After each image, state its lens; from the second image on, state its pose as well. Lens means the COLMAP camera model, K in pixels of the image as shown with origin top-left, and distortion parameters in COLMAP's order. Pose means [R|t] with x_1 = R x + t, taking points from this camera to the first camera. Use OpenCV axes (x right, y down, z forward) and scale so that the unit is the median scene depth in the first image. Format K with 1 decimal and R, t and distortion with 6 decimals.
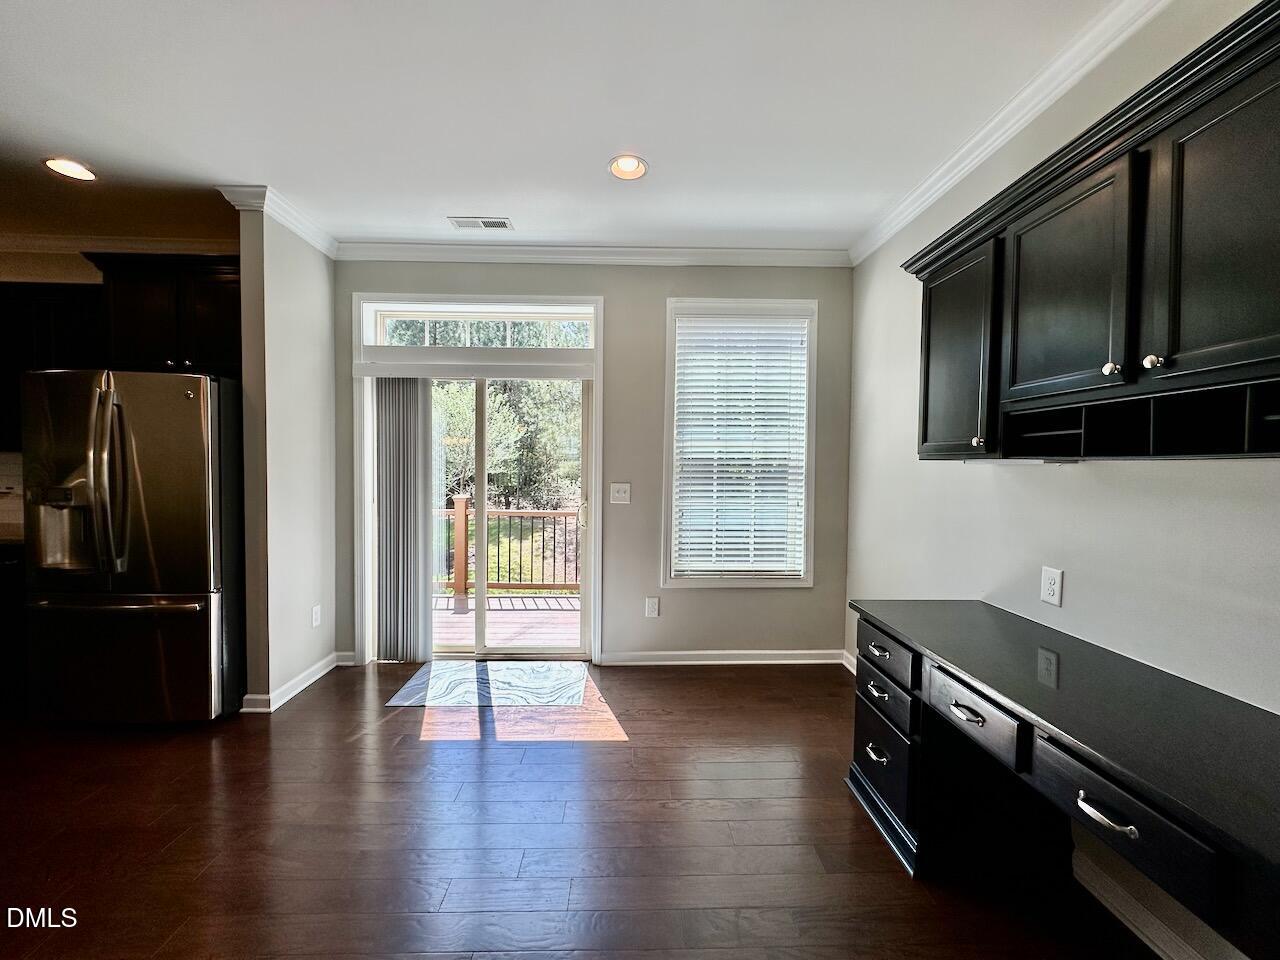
lens RADIAL K [[509.7, 0, 636.6], [0, 509.7, 481.5], [0, 0, 1]] dist [-0.001327, 0.000012]
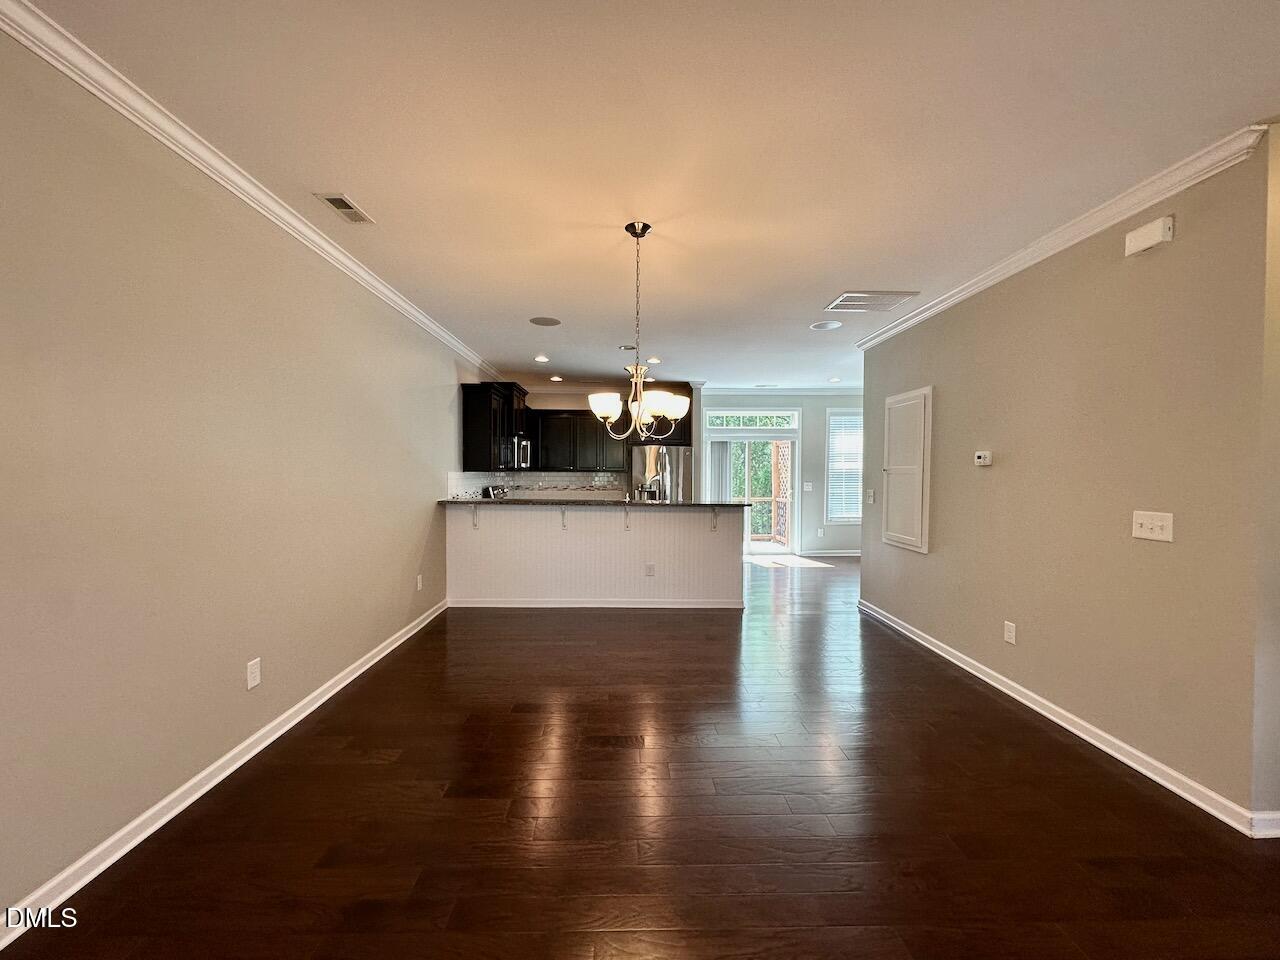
lens RADIAL K [[509.7, 0, 636.6], [0, 509.7, 481.5], [0, 0, 1]] dist [-0.001327, 0.000012]
pose [[0.999457, -0.010878, 0.031094, -0.966959], [0.010863, 0.999941, 0.000668, -0.012531], [-0.031099, -0.000330, 0.999516, -1.491206]]
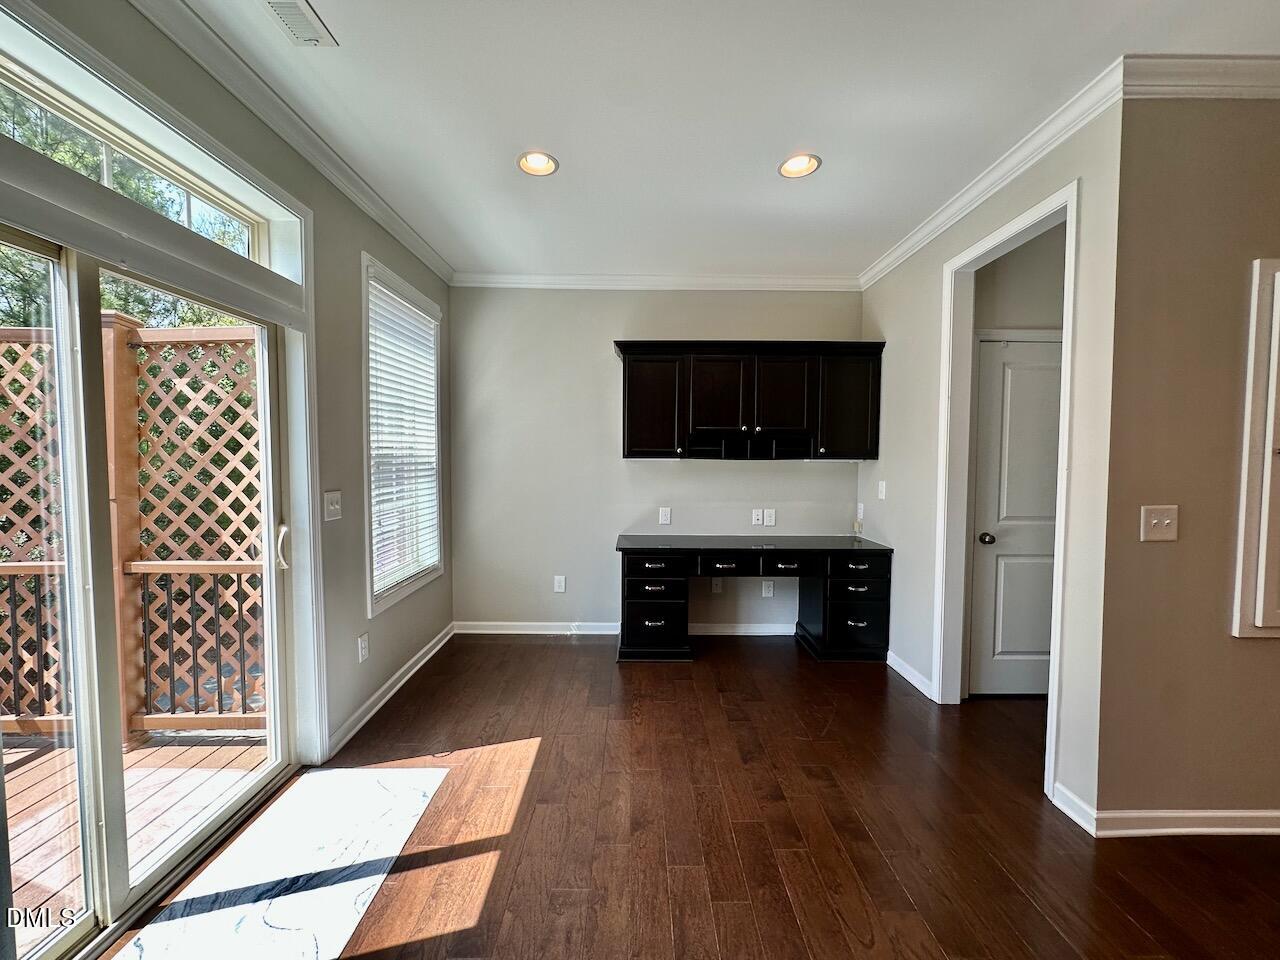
lens RADIAL K [[508.9, 0, 637.5], [0, 508.9, 484.7], [0, 0, 1]] dist [-0.003403, -0.000212]
pose [[0.025365, -0.063462, 0.997662, -0.721622], [0.027137, 0.997659, 0.062772, -0.038335], [-0.999310, 0.025481, 0.027028, 0.559931]]
